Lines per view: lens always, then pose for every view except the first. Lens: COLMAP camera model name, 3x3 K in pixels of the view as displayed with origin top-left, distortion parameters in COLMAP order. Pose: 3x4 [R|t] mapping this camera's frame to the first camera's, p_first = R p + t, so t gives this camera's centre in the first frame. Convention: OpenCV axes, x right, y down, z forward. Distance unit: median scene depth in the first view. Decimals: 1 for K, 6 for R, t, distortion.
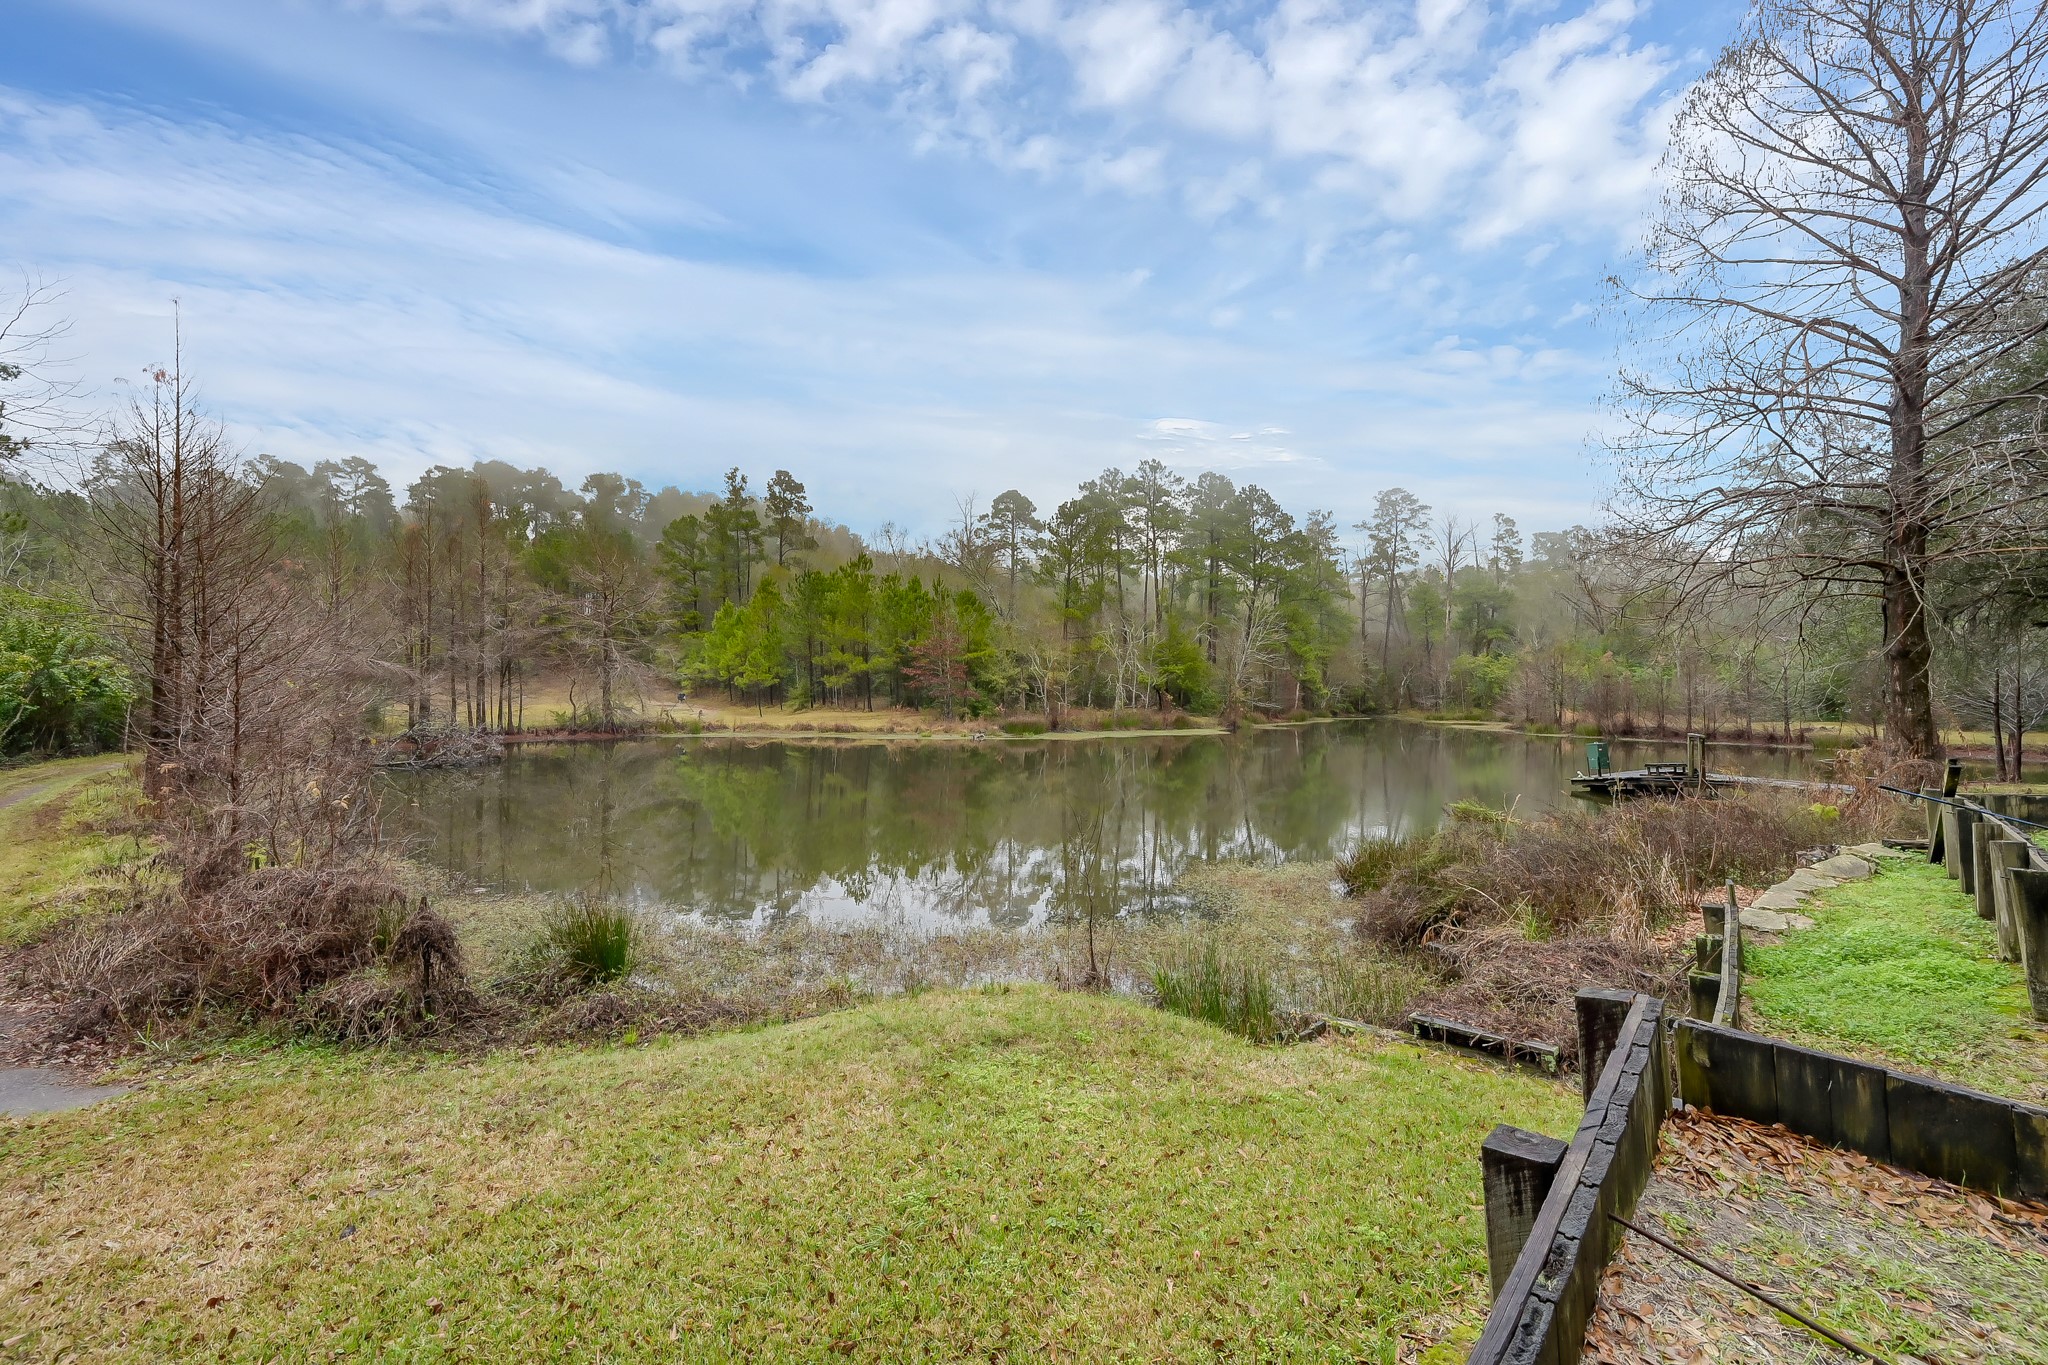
lens RADIAL K [[821.0, 0, 1020.1], [0, 821.0, 682.7], [0, 0, 1]] dist [0.002321, 0.000122]
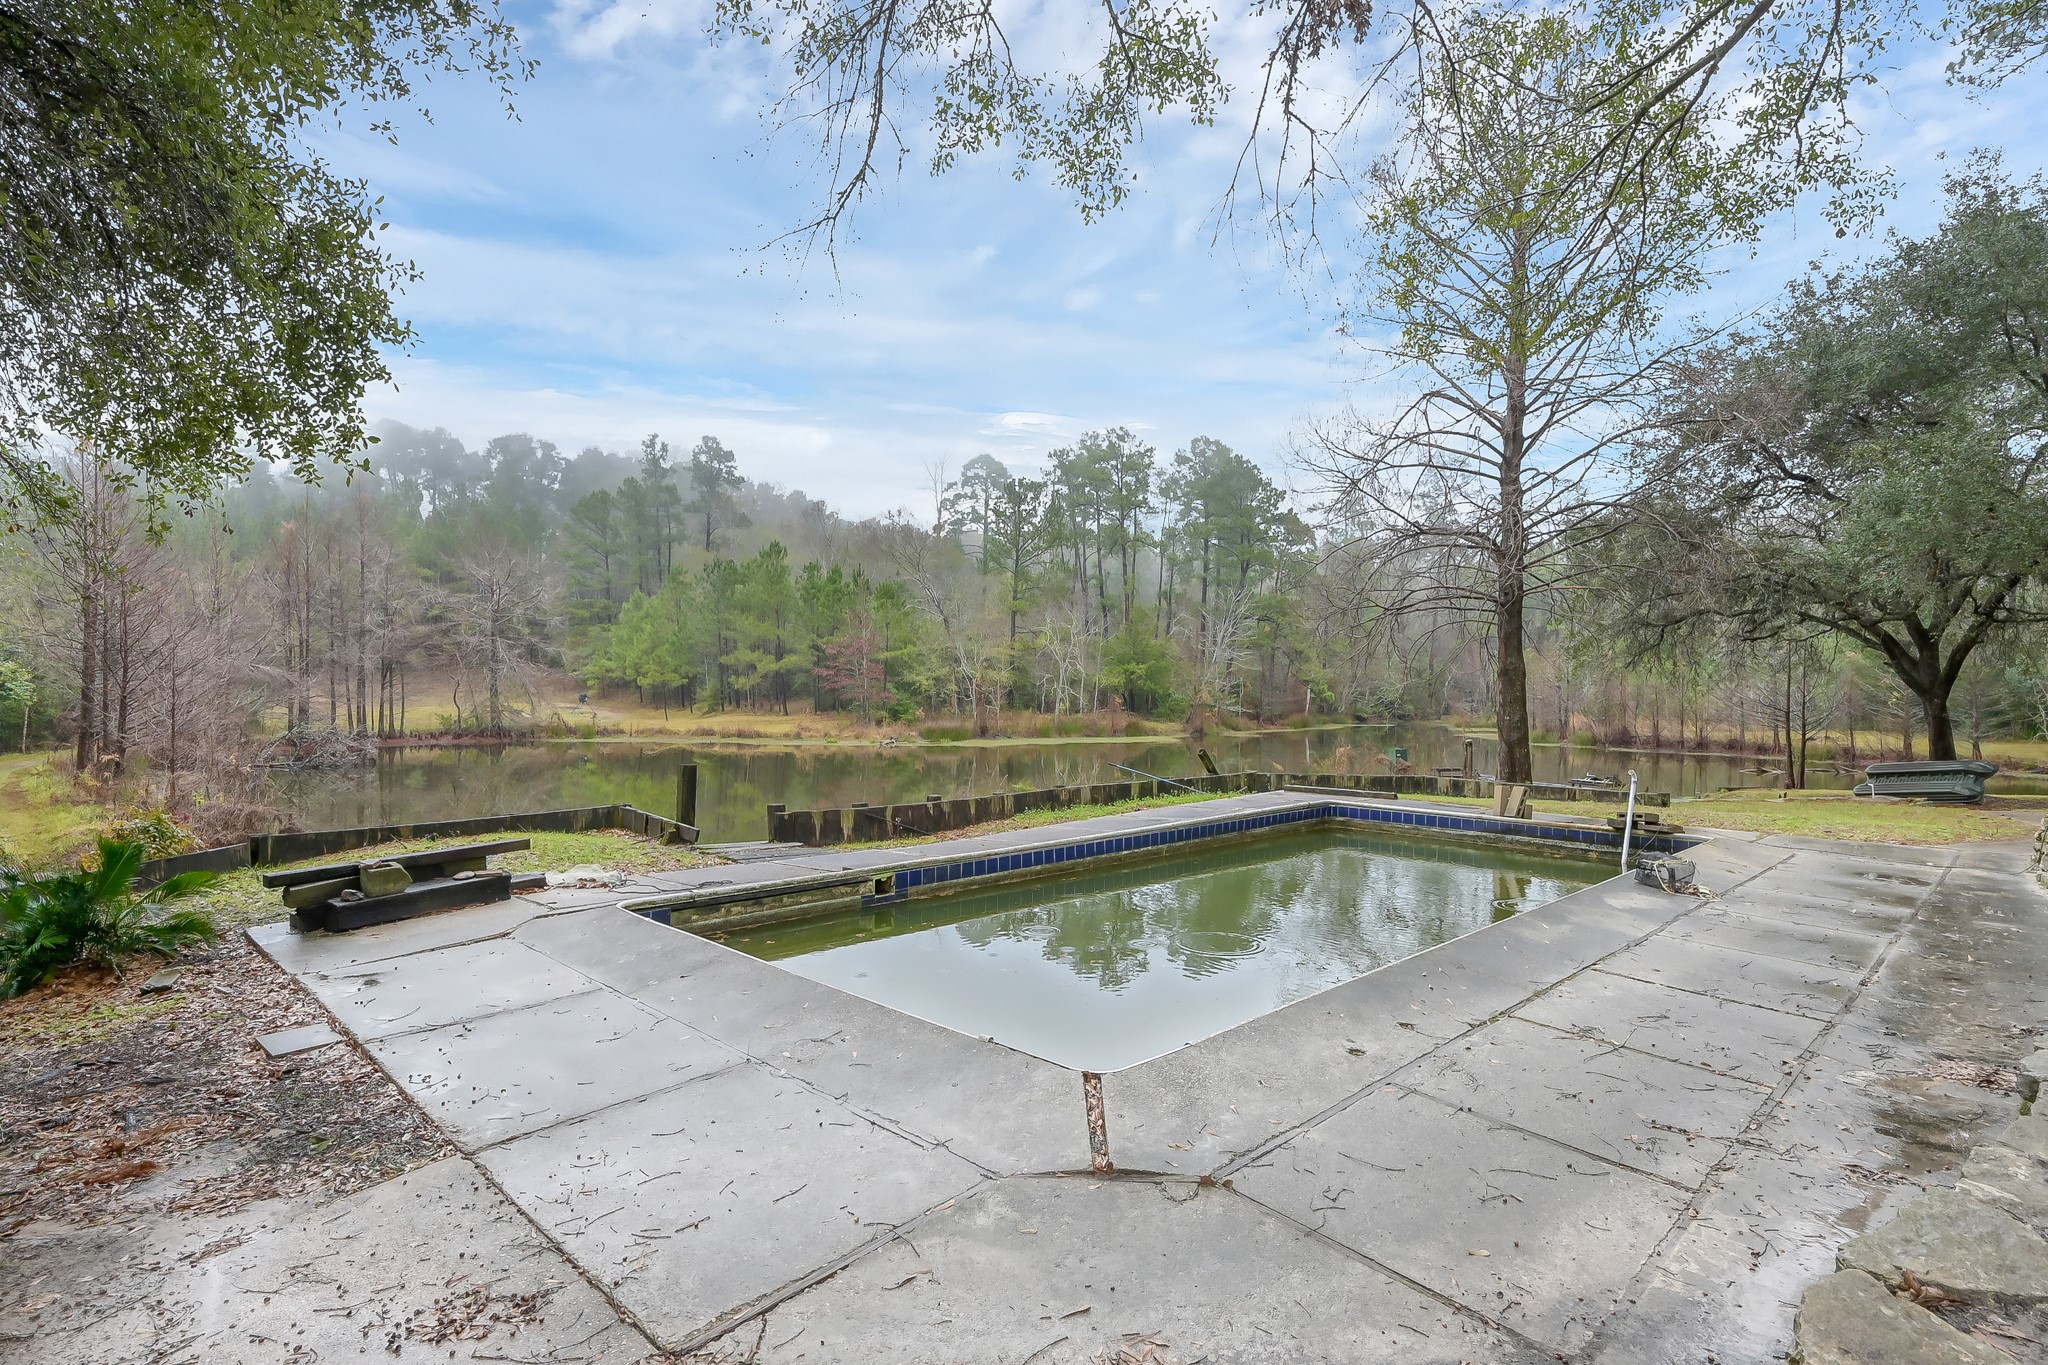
lens RADIAL K [[1051.7, 0, 1019.4], [0, 1051.7, 685.6], [0, 0, 1]] dist [0.003332, 0.001310]
pose [[0.999438, 0.002353, -0.033431, 0.121013], [-0.002108, 0.999971, 0.007365, -0.007160], [0.033448, -0.007291, 0.999414, -0.161300]]
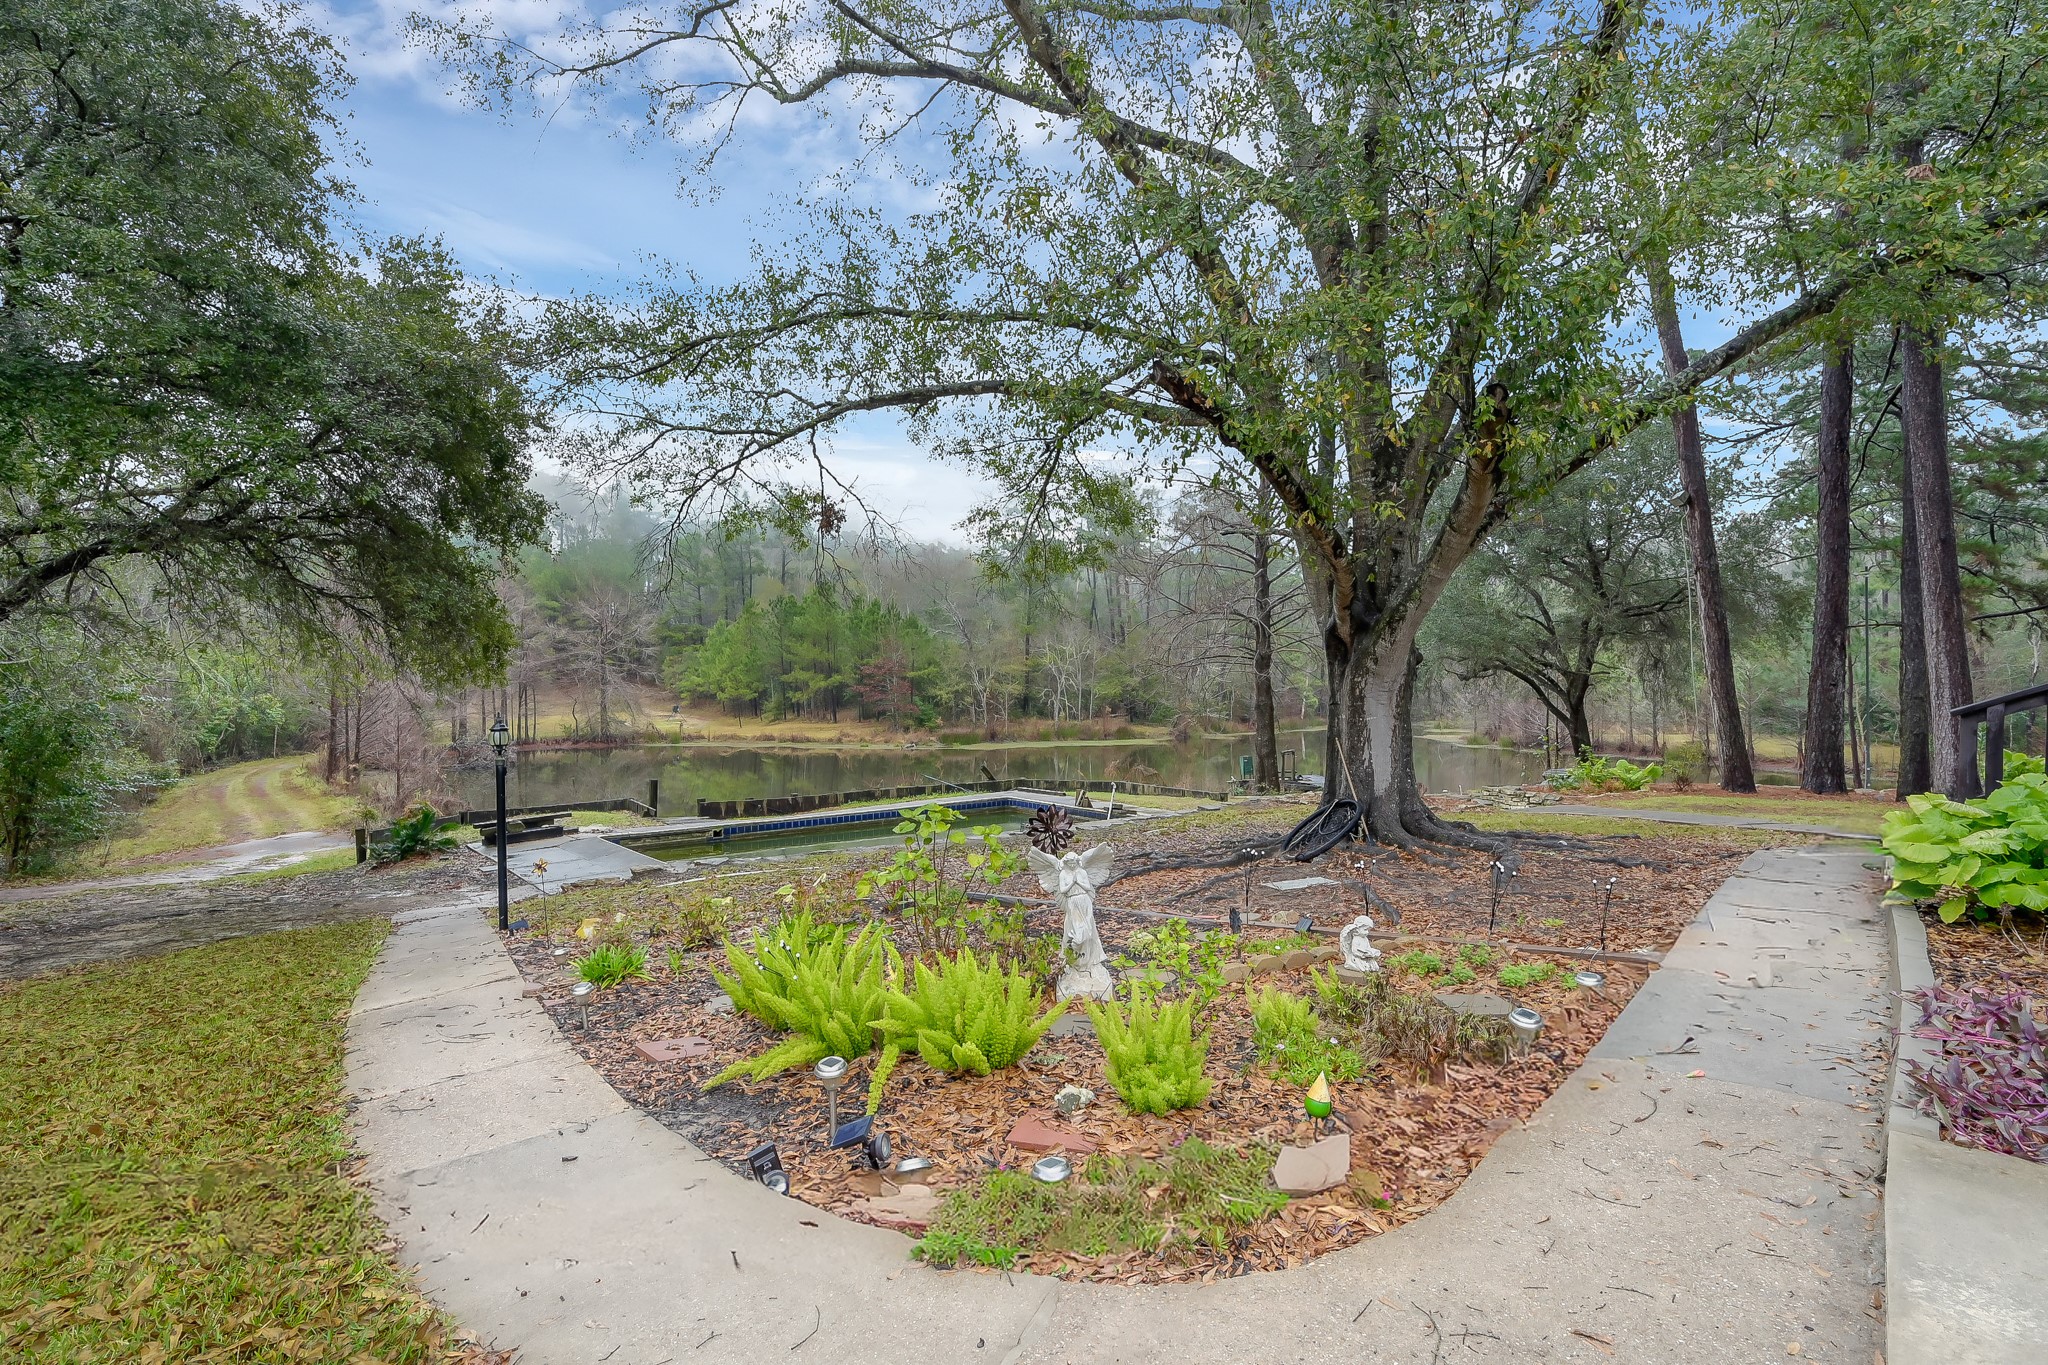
lens RADIAL K [[1005.1, 0, 1025.1], [0, 1005.1, 684.8], [0, 0, 1]] dist [-0.003338, -0.000445]
pose [[0.993656, -0.003705, -0.112400, 0.238258], [0.004902, 0.999934, 0.010380, -0.030631], [0.112354, -0.010865, 0.993609, -0.336868]]
